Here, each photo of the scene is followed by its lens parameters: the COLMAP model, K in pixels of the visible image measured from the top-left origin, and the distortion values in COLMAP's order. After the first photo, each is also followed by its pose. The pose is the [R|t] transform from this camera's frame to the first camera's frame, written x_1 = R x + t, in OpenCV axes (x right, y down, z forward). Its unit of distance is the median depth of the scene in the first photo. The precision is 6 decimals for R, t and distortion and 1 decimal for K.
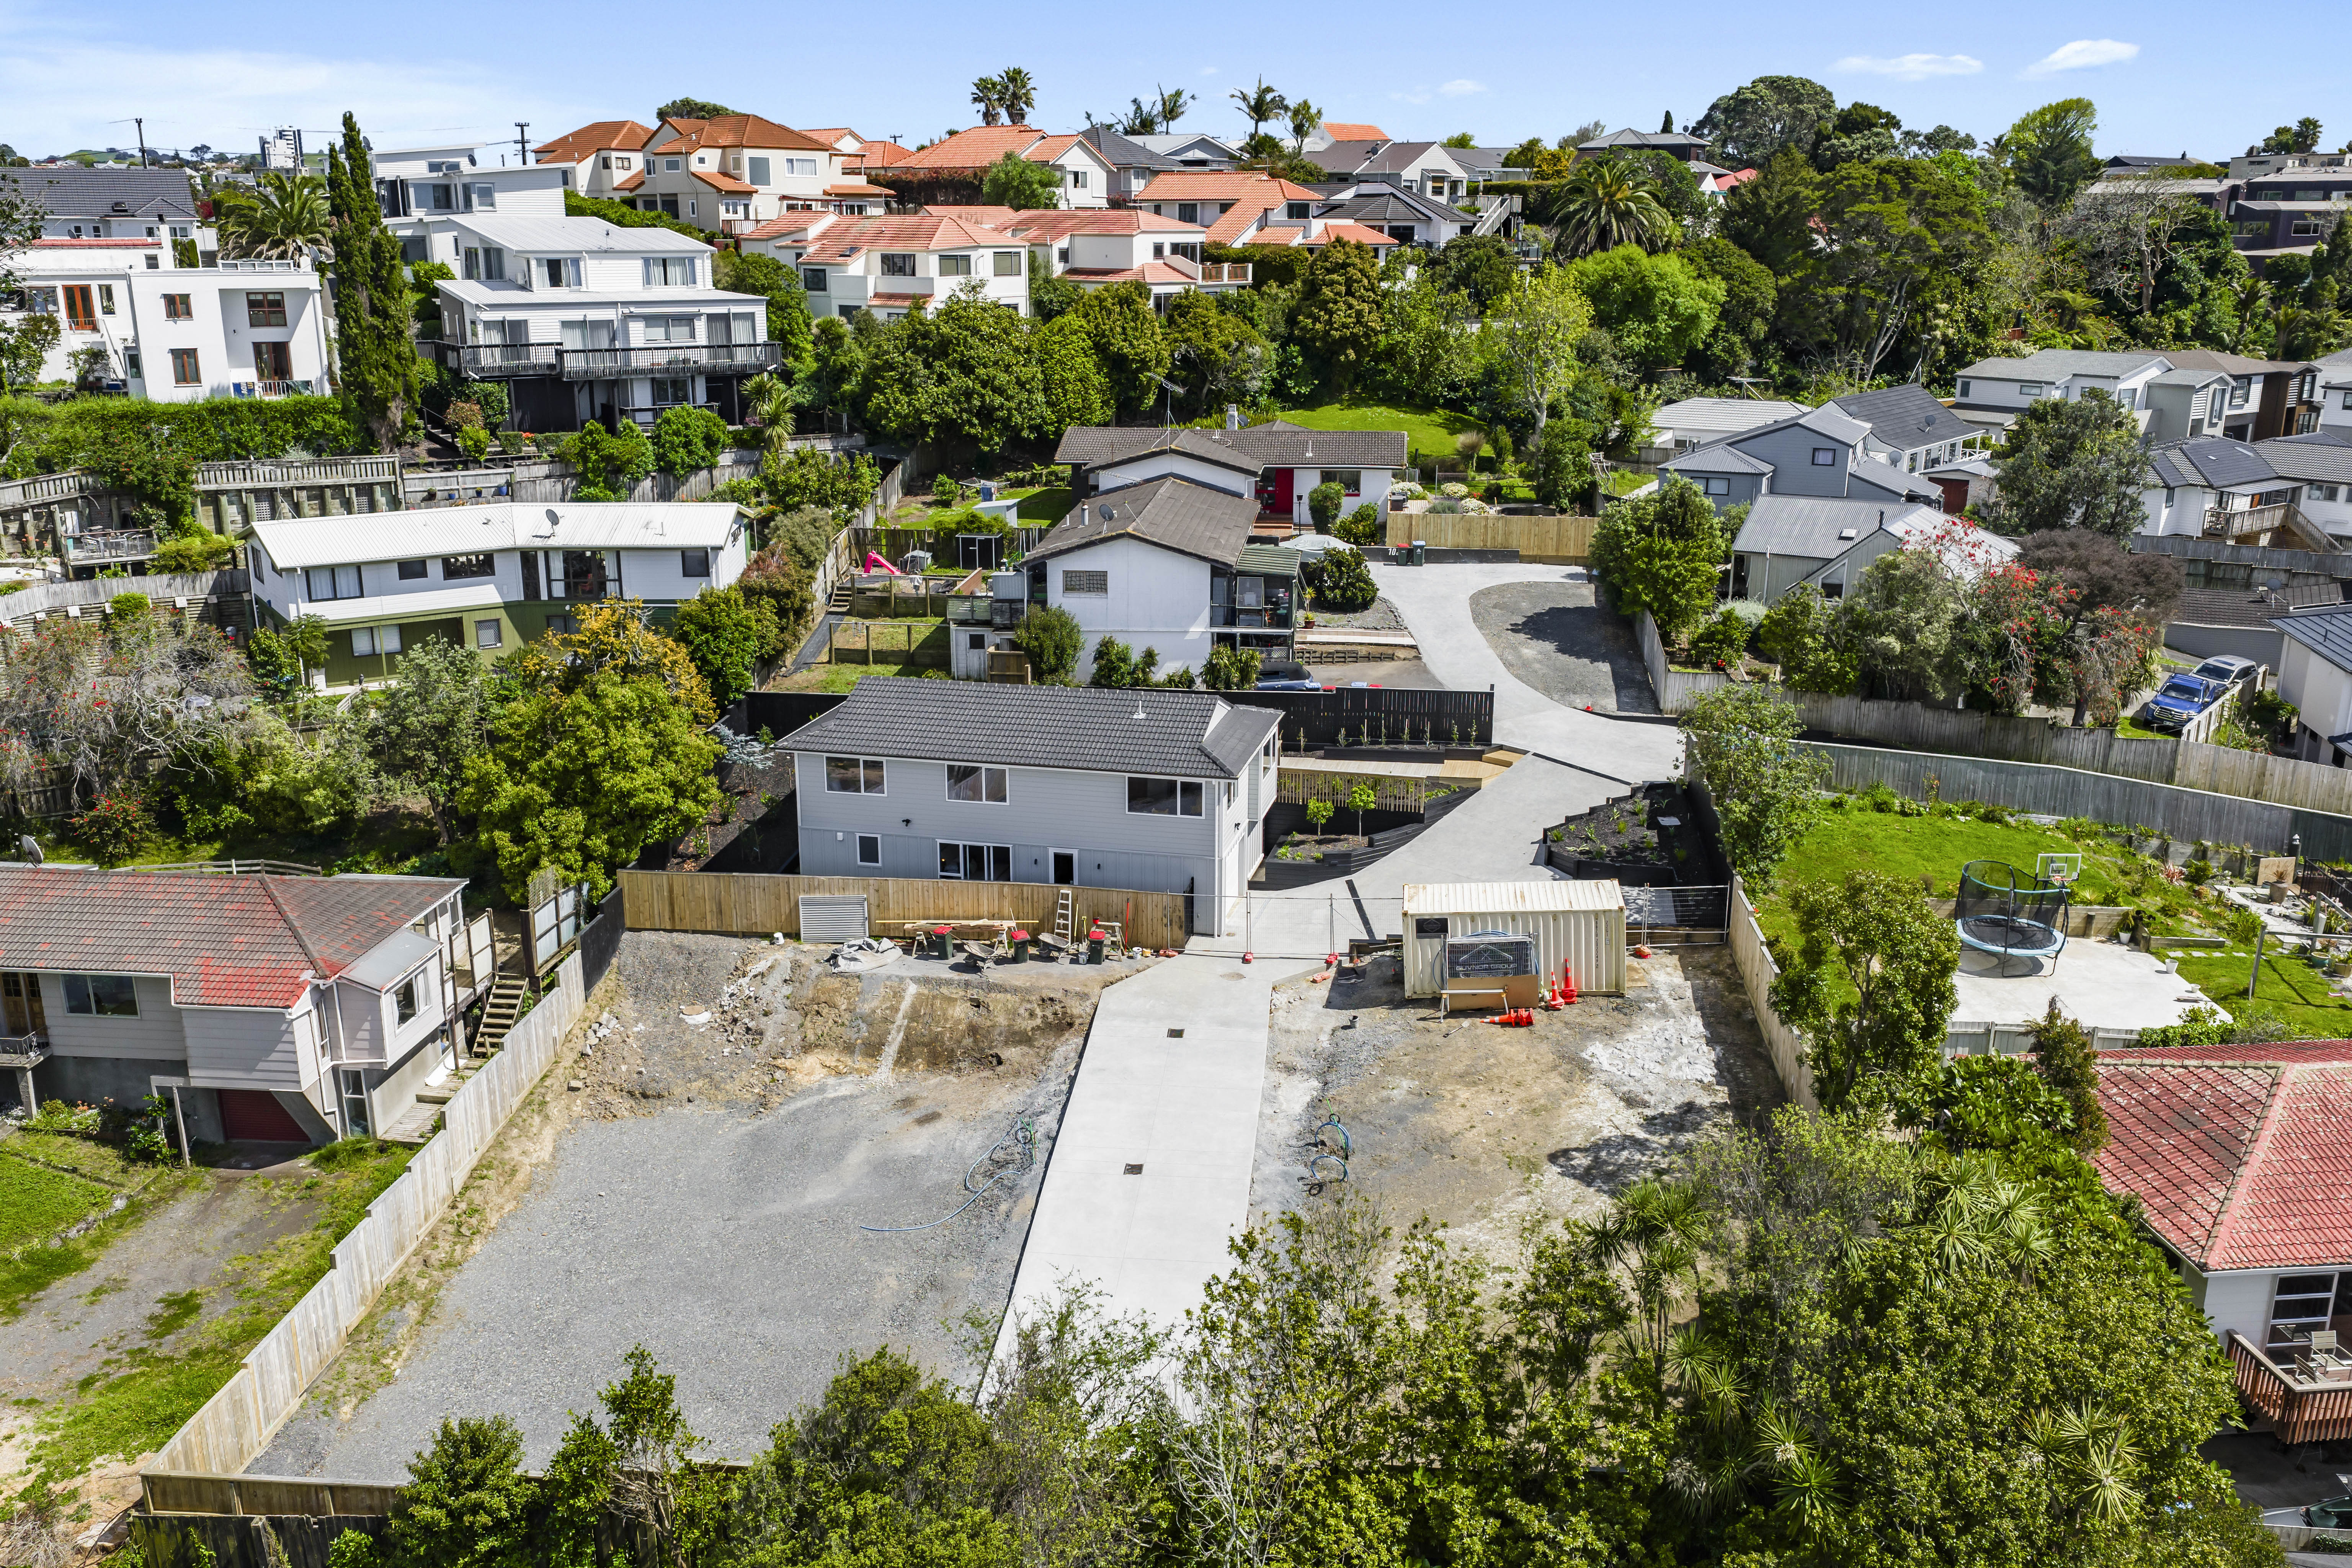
lens RADIAL K [[1937.2, 0, 1176.0], [0, 1937.2, 784.0], [0, 0, 1]] dist [0.033100, -0.055994]
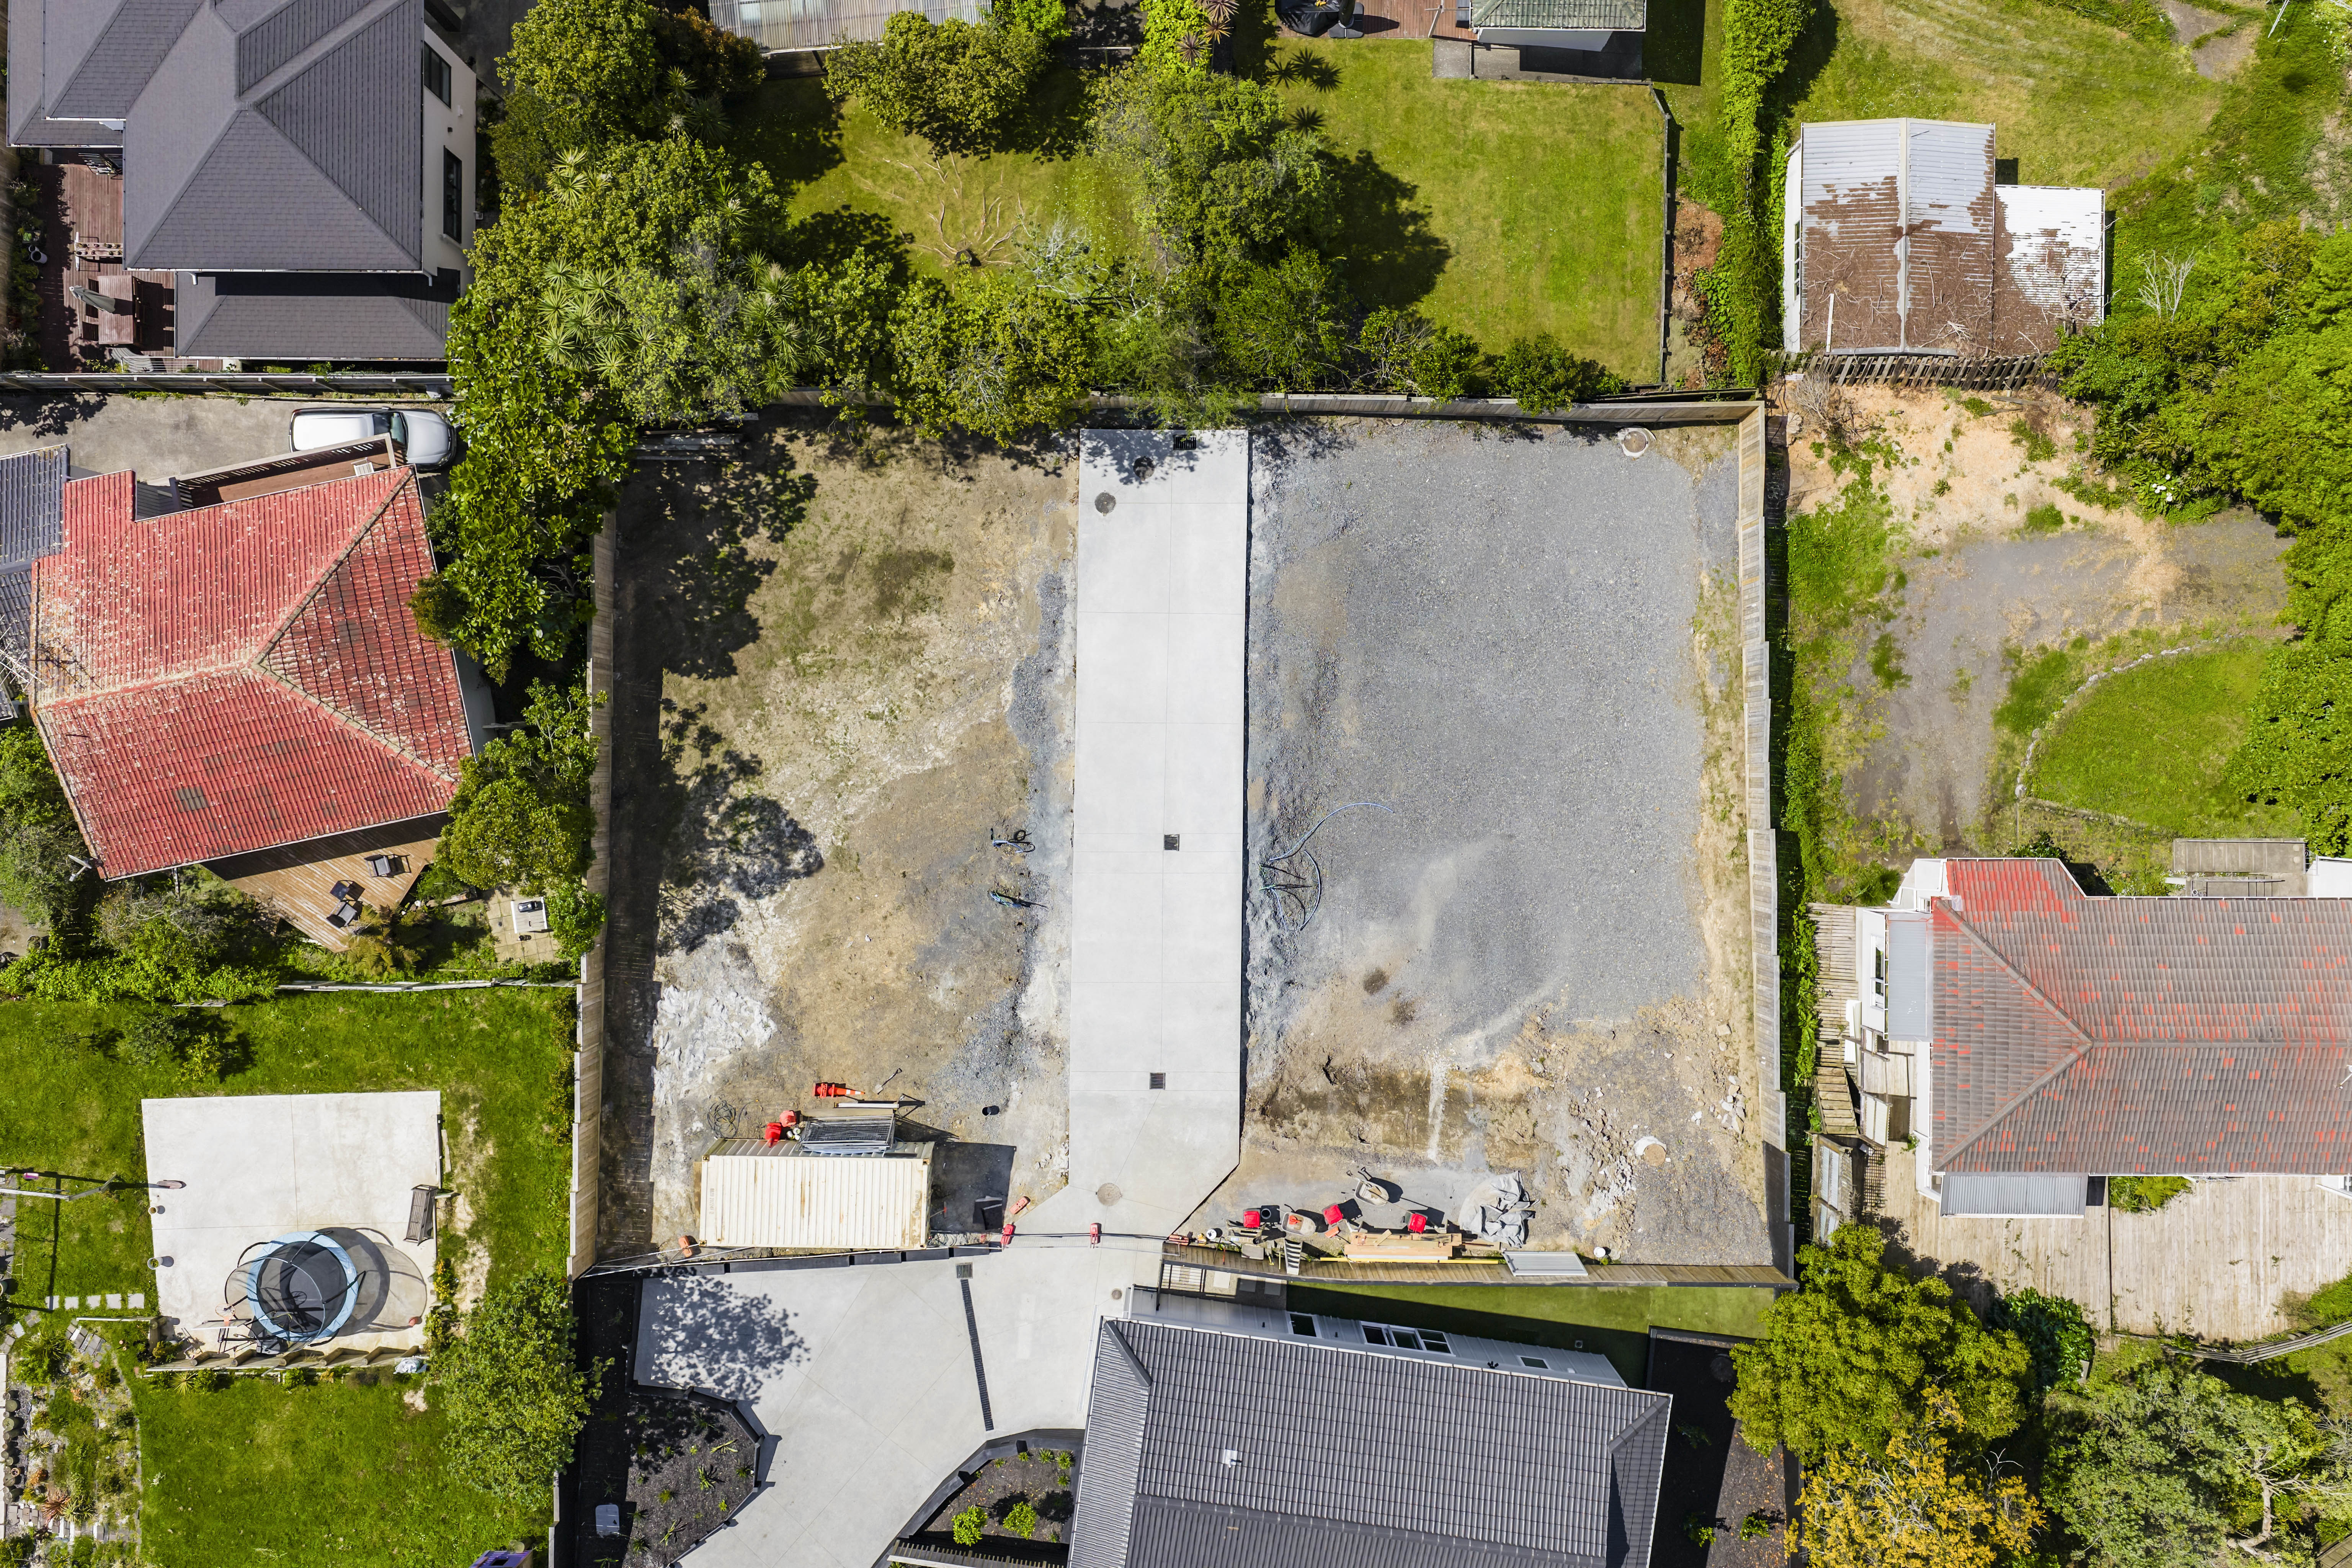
lens RADIAL K [[1947.1, 0, 1169.2], [0, 1947.1, 783.6], [0, 0, 1]] dist [0.015702, -0.007962]
pose [[-0.995838, 0.090686, -0.009153, -0.007000], [-0.034961, -0.287304, 0.957201, -0.532838], [0.084175, 0.953537, 0.289278, 0.352834]]
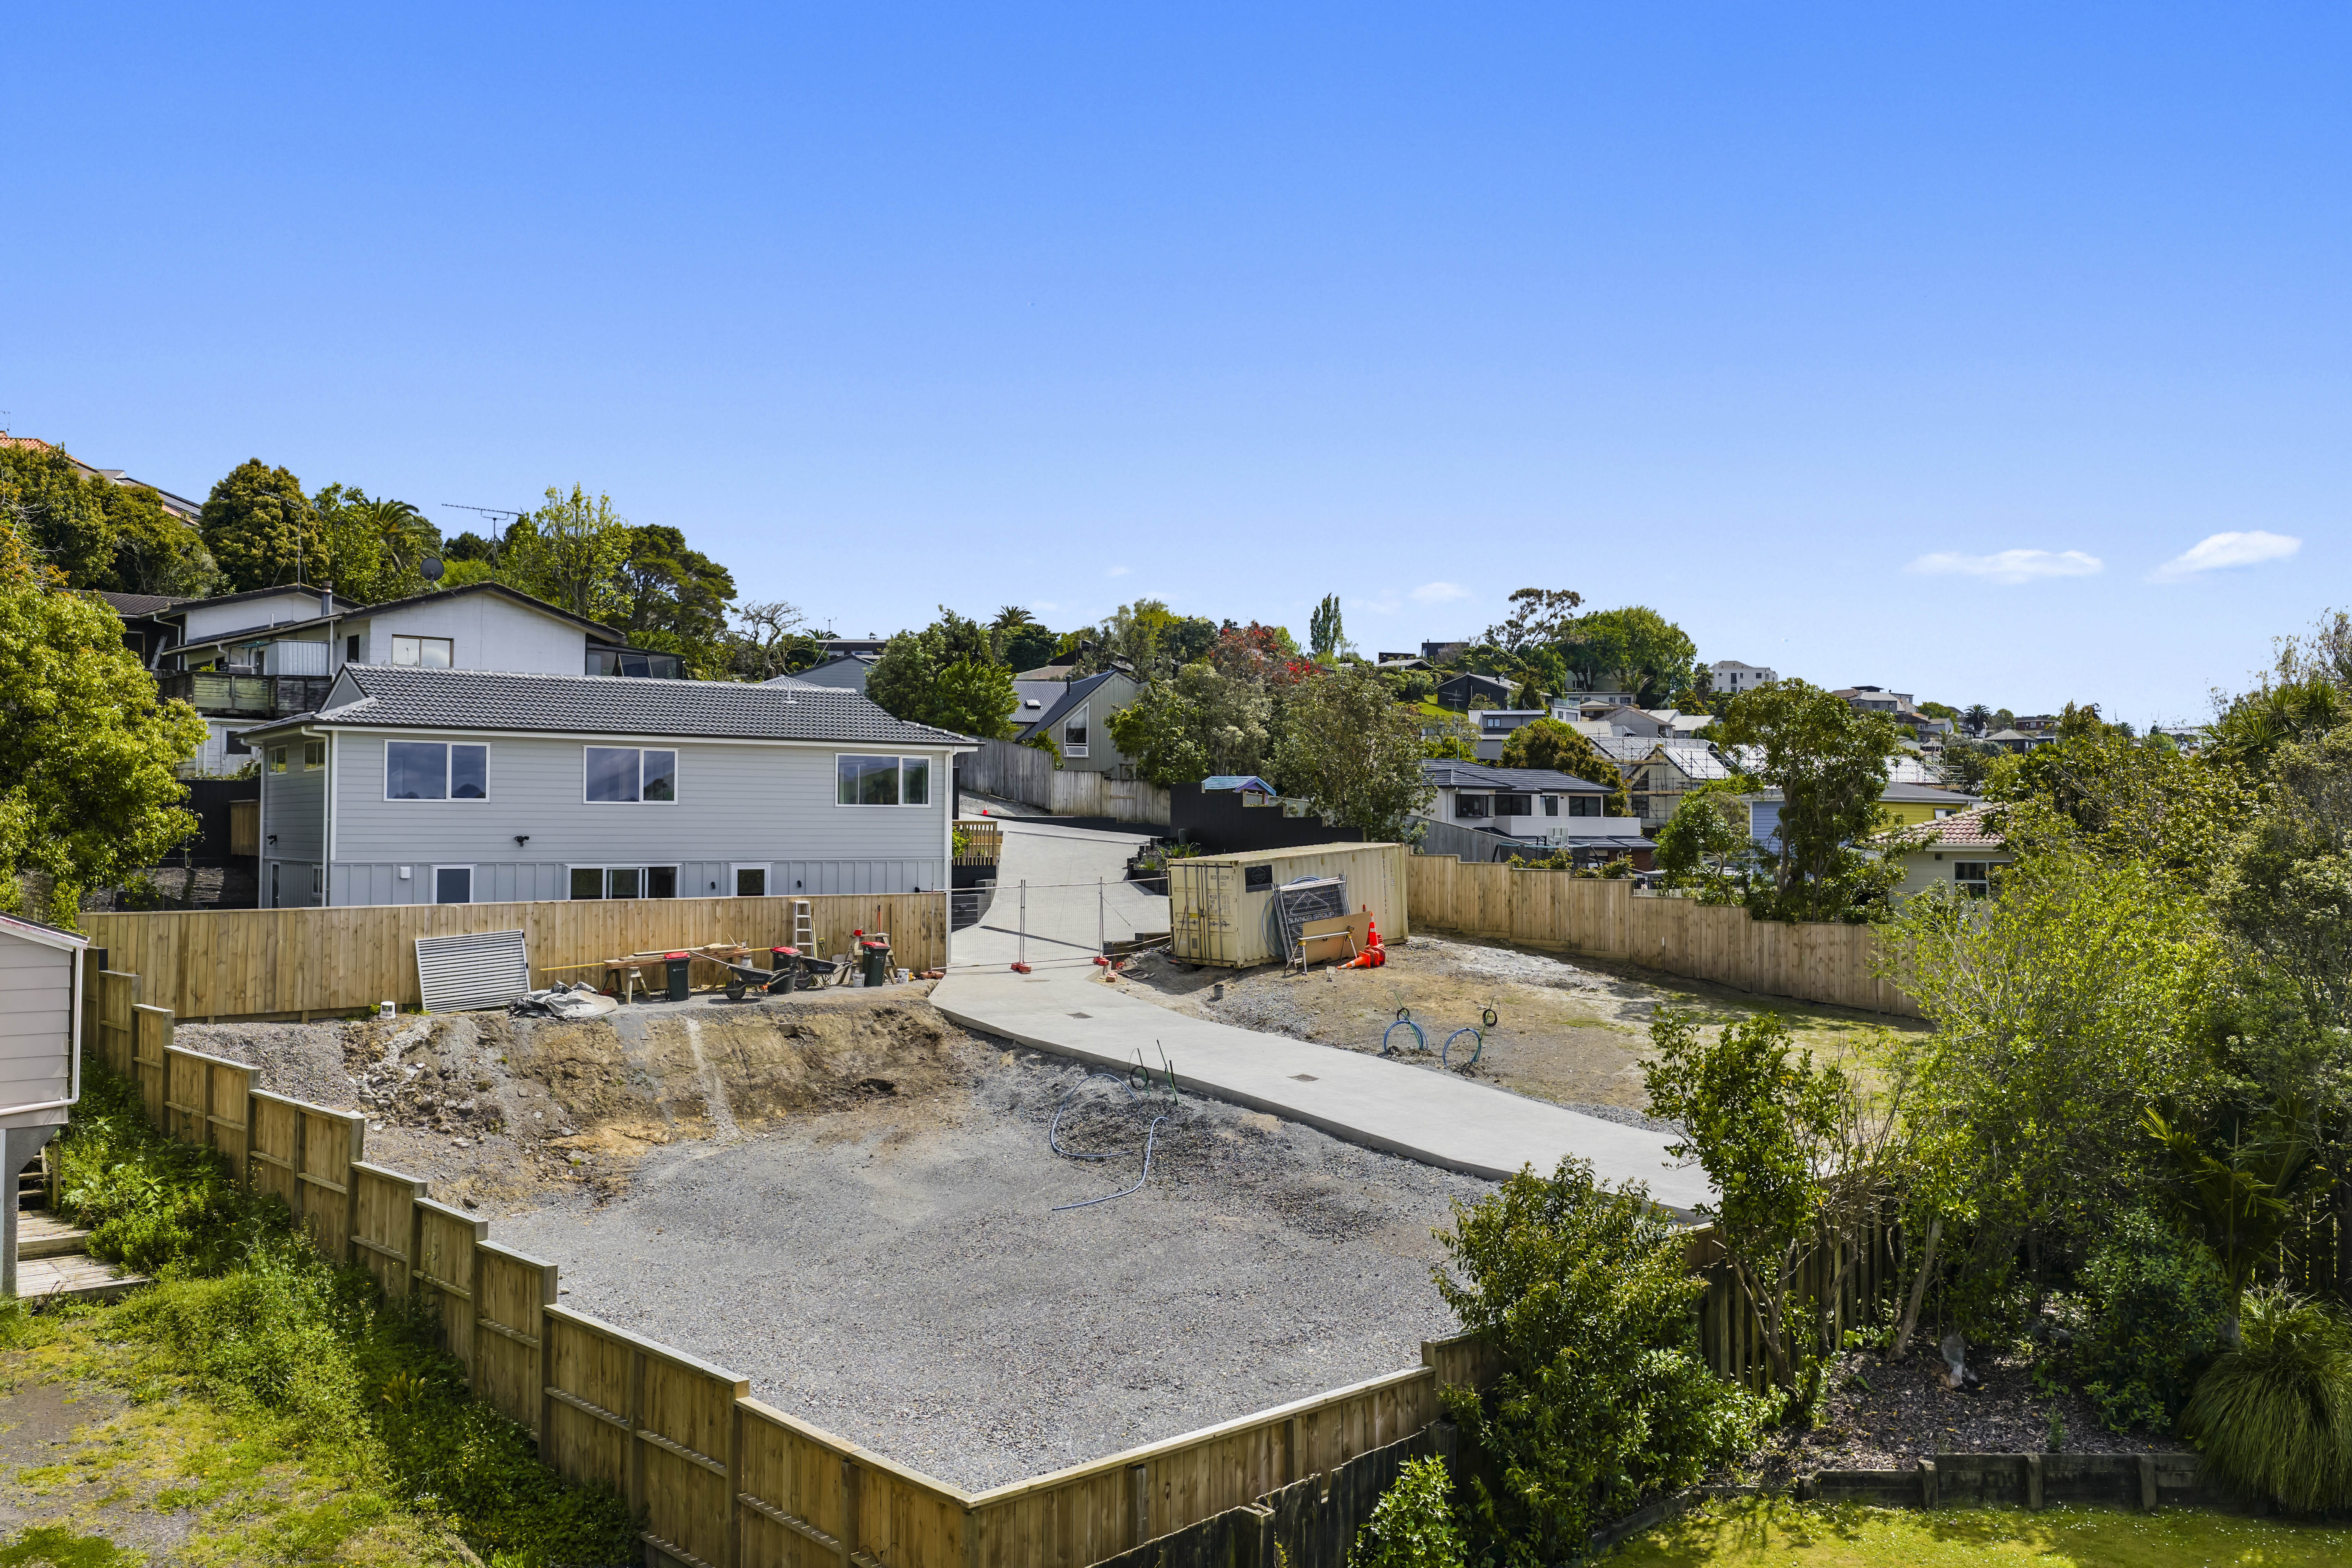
lens RADIAL K [[1947.1, 0, 1169.2], [0, 1947.1, 783.6], [0, 0, 1]] dist [0.015702, -0.007962]
pose [[0.667905, 0.018970, 0.744005, -0.353107], [0.204842, 0.956379, -0.208275, 0.134320], [-0.715502, 0.291511, 0.634885, 0.298857]]
